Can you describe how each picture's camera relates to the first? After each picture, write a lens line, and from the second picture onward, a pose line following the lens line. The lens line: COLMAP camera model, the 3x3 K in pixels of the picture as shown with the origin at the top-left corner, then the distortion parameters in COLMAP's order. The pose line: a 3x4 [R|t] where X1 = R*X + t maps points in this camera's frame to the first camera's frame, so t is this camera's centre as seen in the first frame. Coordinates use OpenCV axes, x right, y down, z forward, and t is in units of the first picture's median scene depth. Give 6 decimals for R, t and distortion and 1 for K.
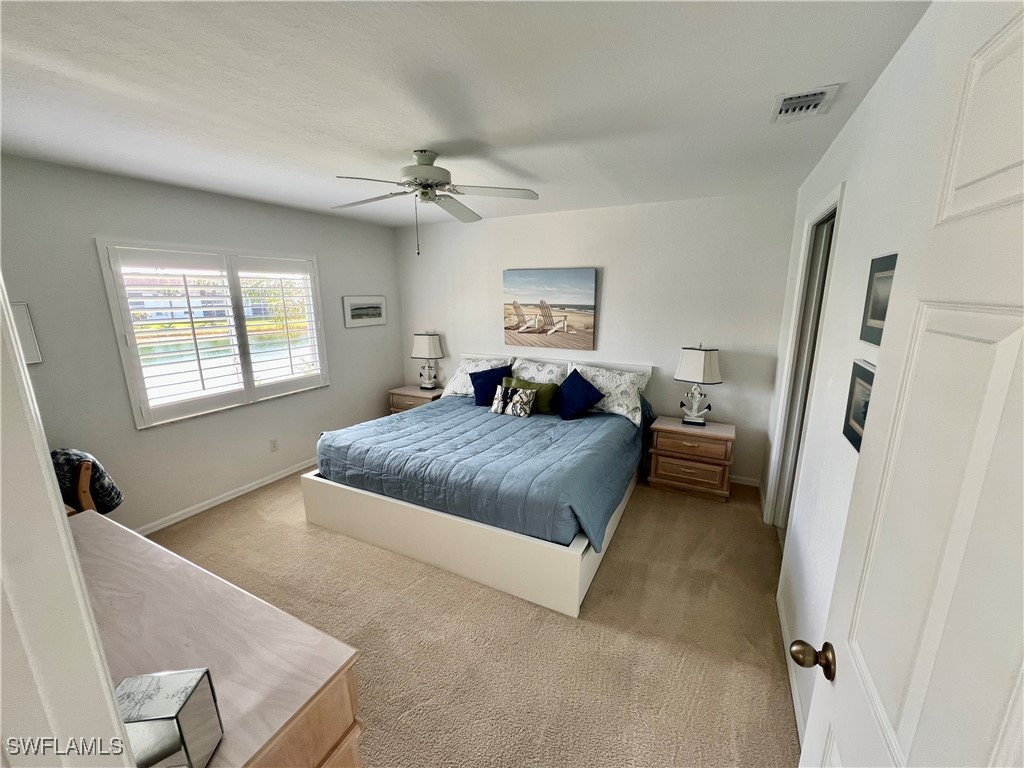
lens RADIAL K [[410.4, 0, 514.4], [0, 410.4, 385.5], [0, 0, 1]] dist [-0.003422, -0.000072]
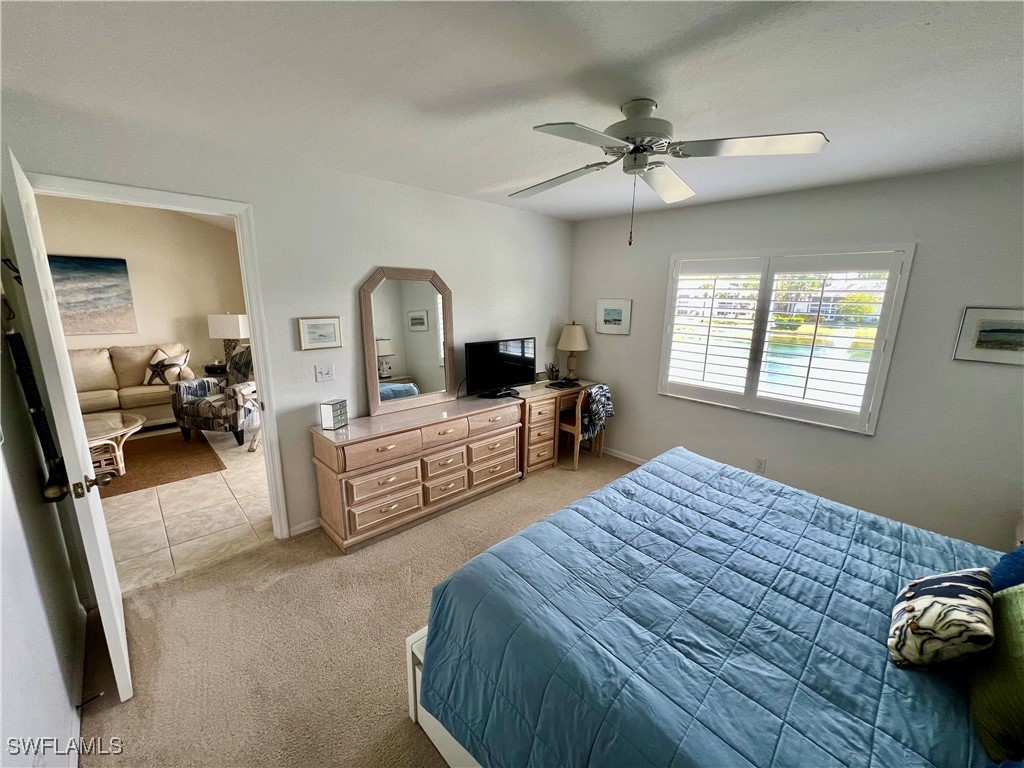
lens RADIAL K [[410.4, 0, 514.4], [0, 410.4, 385.5], [0, 0, 1]] dist [-0.003422, -0.000072]
pose [[-0.329396, 0.207070, -0.921206, 0.464304], [-0.222569, 0.931133, 0.288886, -0.190802], [0.917585, 0.300190, -0.260624, 0.830320]]
